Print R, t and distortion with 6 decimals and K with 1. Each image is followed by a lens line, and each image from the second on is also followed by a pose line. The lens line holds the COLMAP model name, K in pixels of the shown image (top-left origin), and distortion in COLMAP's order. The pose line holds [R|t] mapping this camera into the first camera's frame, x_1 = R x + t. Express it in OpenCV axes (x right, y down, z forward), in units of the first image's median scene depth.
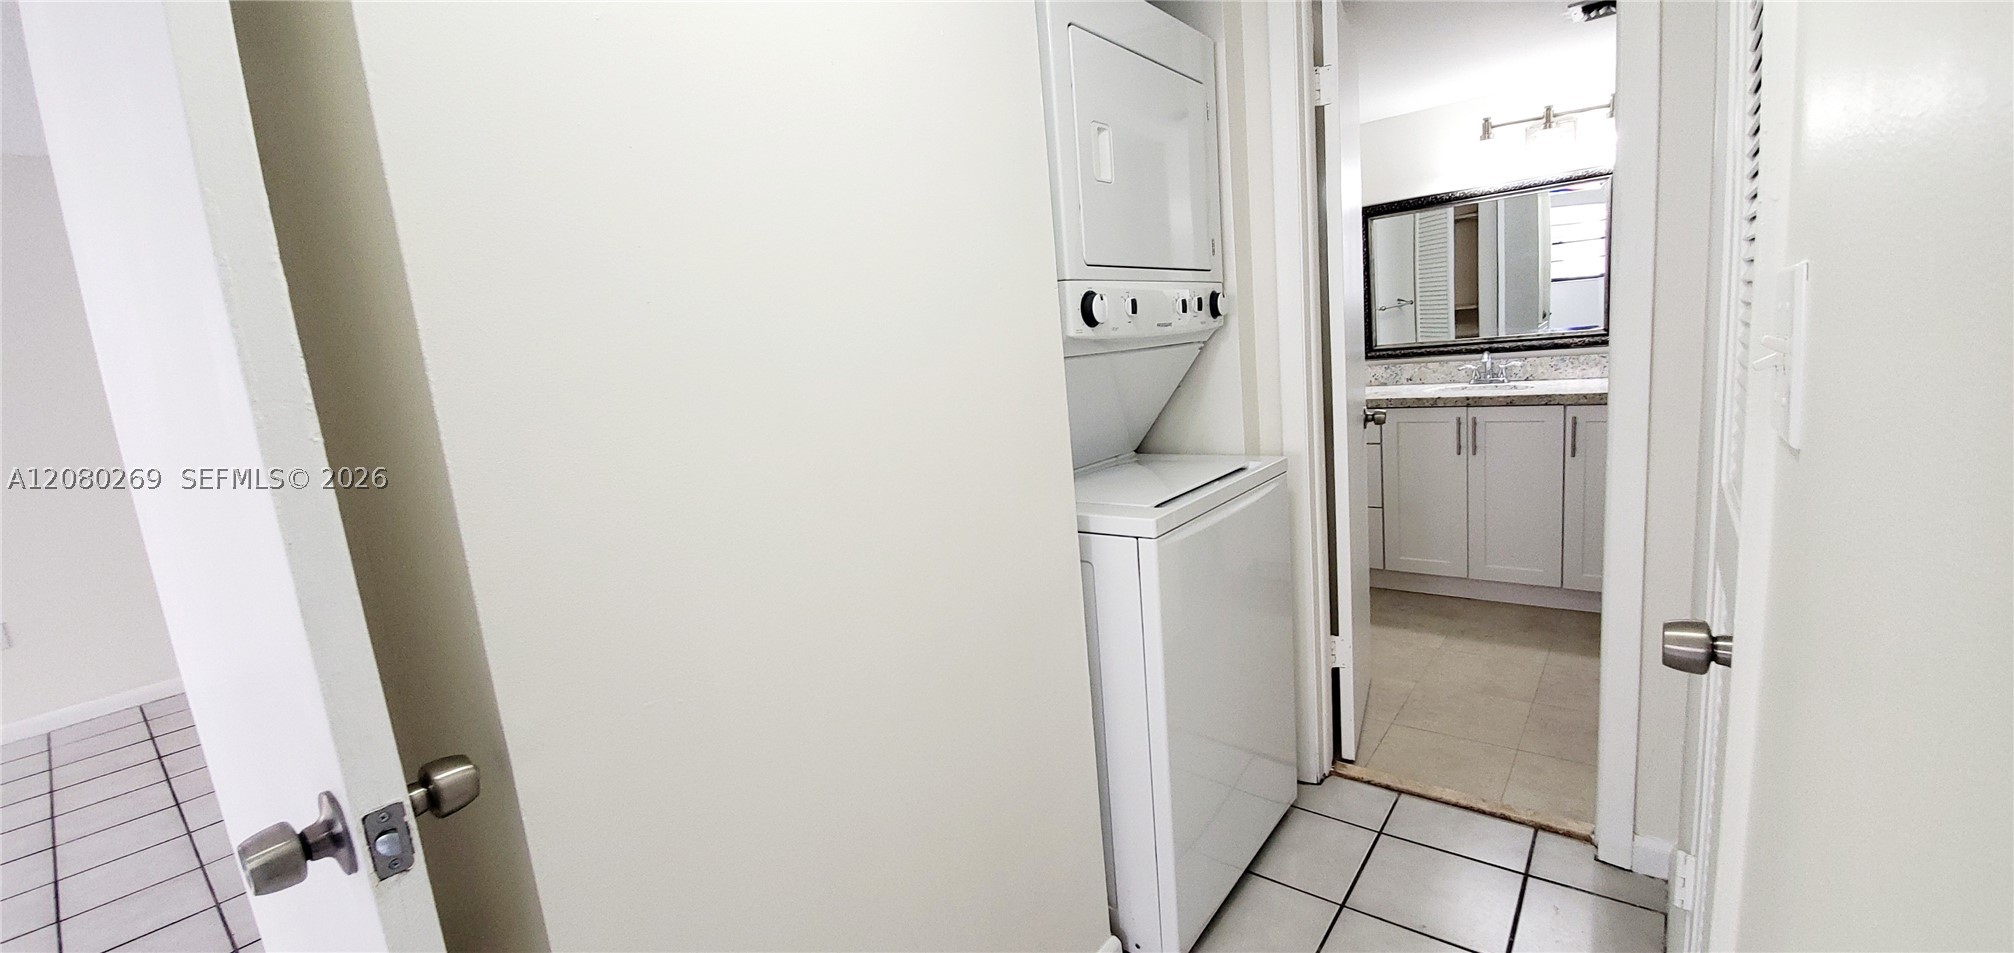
lens RADIAL K [[801.6, 0, 1001.3], [0, 801.6, 474.5], [0, 0, 1]] dist [0.001683, -0.015185]
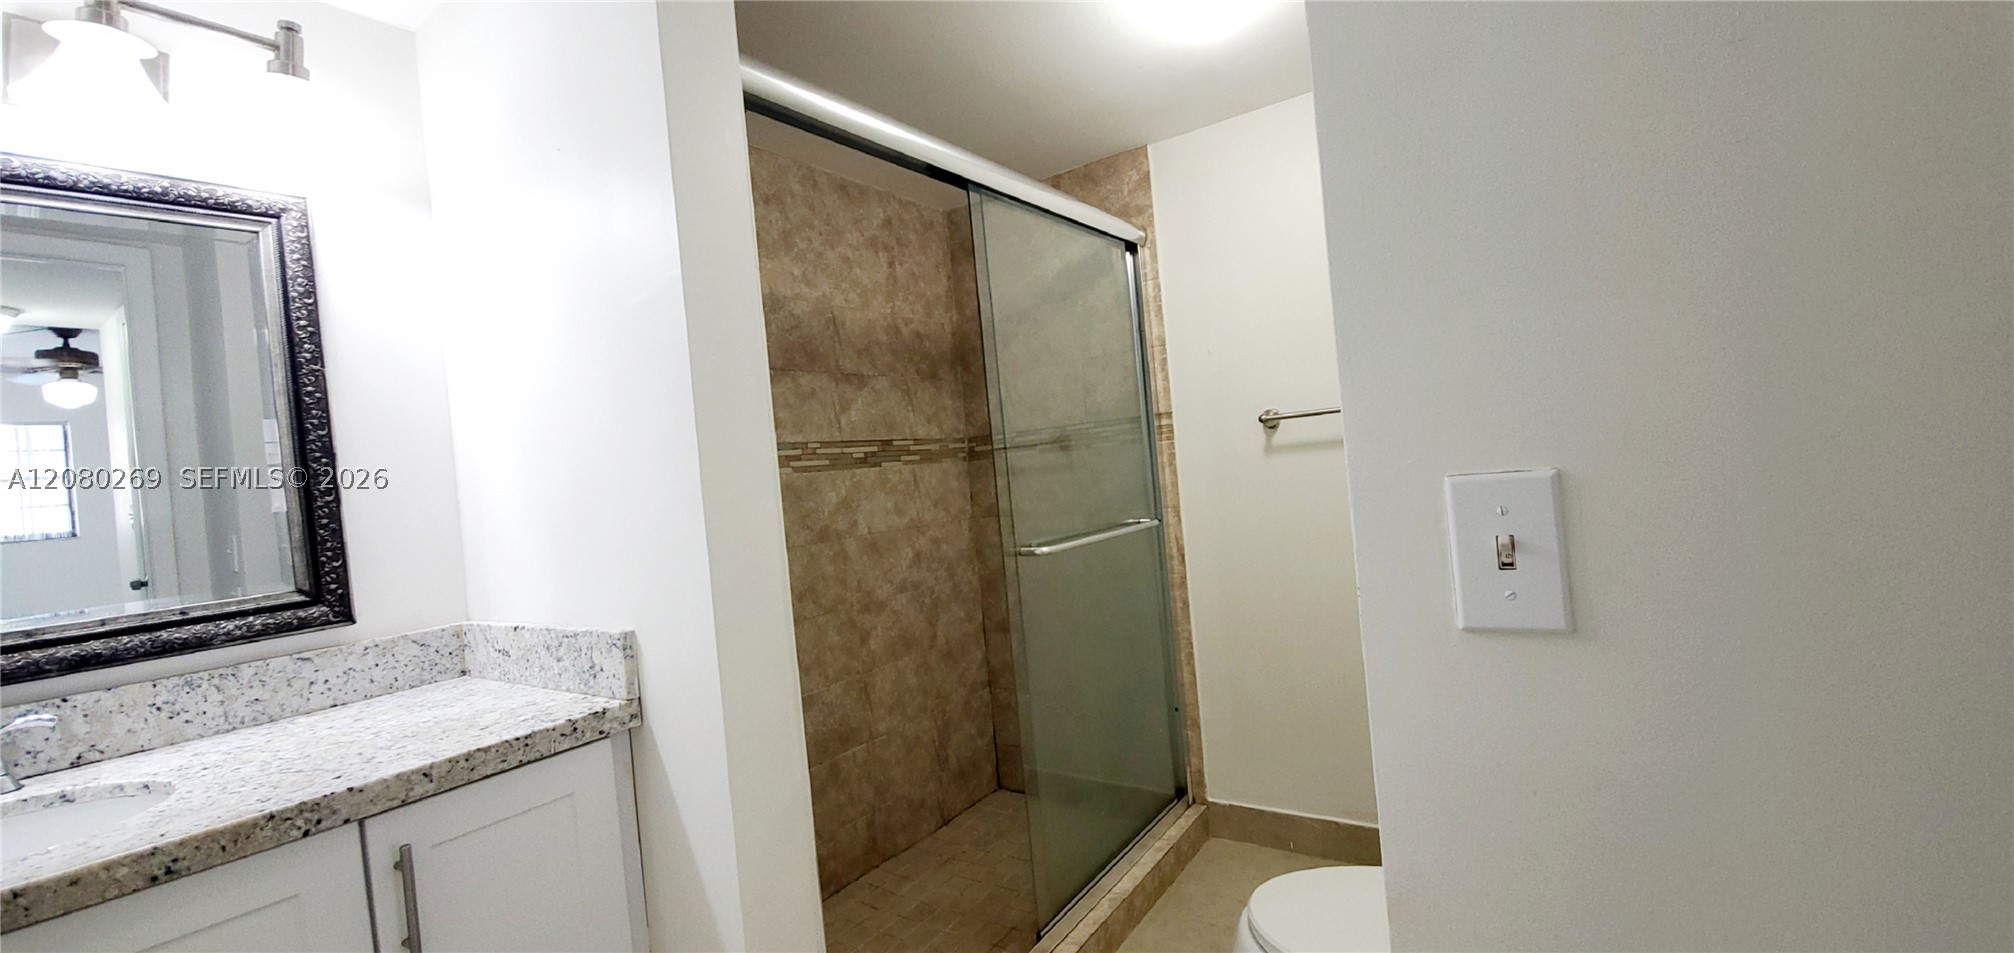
lens RADIAL K [[801.6, 0, 1001.3], [0, 801.6, 474.5], [0, 0, 1]] dist [0.001683, -0.015185]
pose [[-0.076633, 0.100482, 0.991983, 0.346071], [0.267443, 0.960521, -0.076635, -0.118043], [-0.960522, 0.259426, -0.100481, 0.715694]]
